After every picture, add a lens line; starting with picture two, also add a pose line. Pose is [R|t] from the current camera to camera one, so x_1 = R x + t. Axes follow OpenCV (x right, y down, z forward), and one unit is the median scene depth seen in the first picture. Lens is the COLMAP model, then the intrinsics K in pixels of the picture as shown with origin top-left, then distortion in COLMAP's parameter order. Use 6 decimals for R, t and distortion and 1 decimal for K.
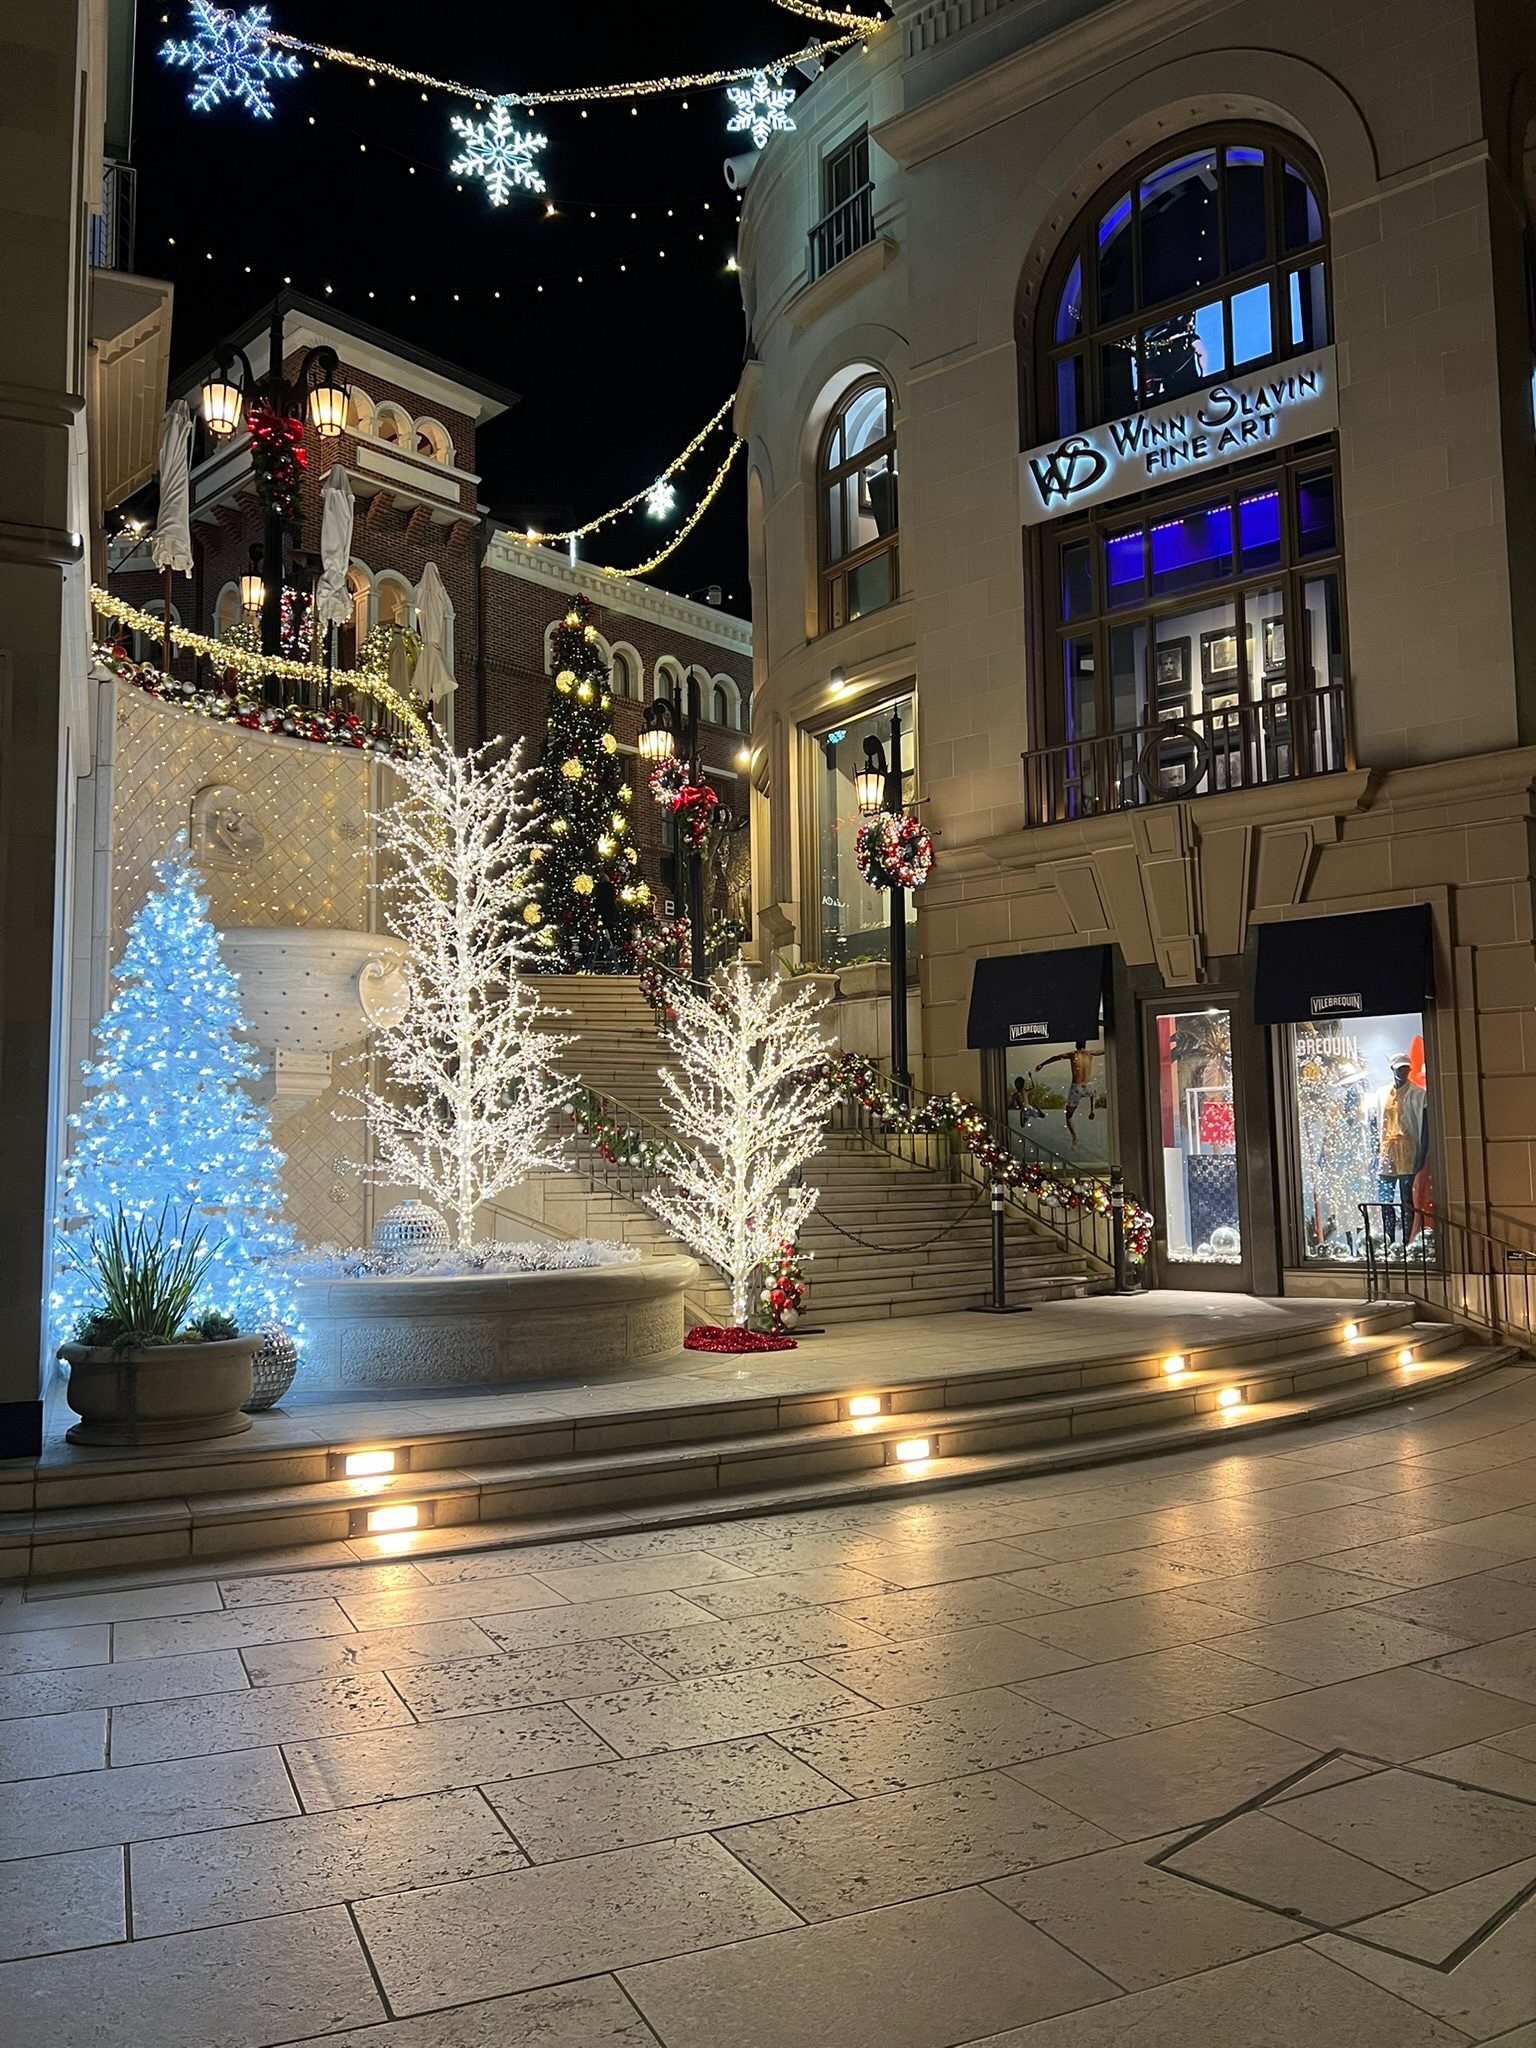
lens RADIAL K [[1515.4, 0, 768.0], [0, 1515.4, 1024.0], [0, 0, 1]] dist [0.003512, -0.000272]
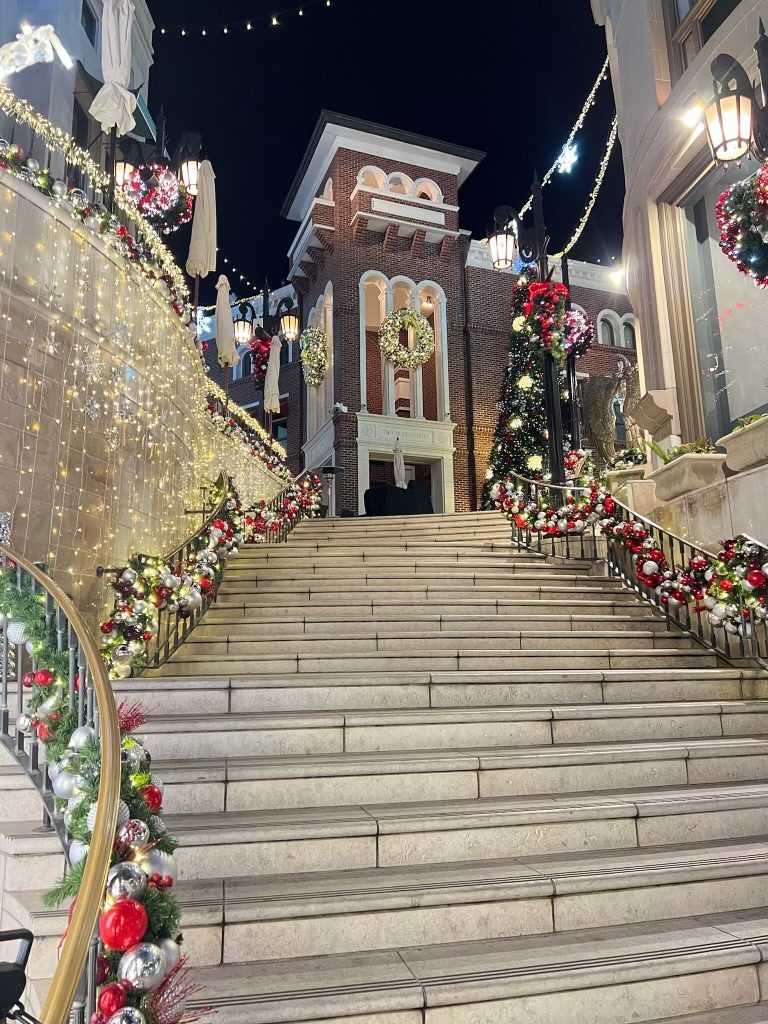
lens RADIAL K [[757.7, 0, 384.0], [0, 757.7, 512.0], [0, 0, 1]] dist [0.003512, -0.000272]
pose [[0.903096, -0.091147, -0.419655, 0.028628], [0.043351, 0.991574, -0.122074, 0.021706], [0.427246, 0.092052, 0.899437, 0.347023]]
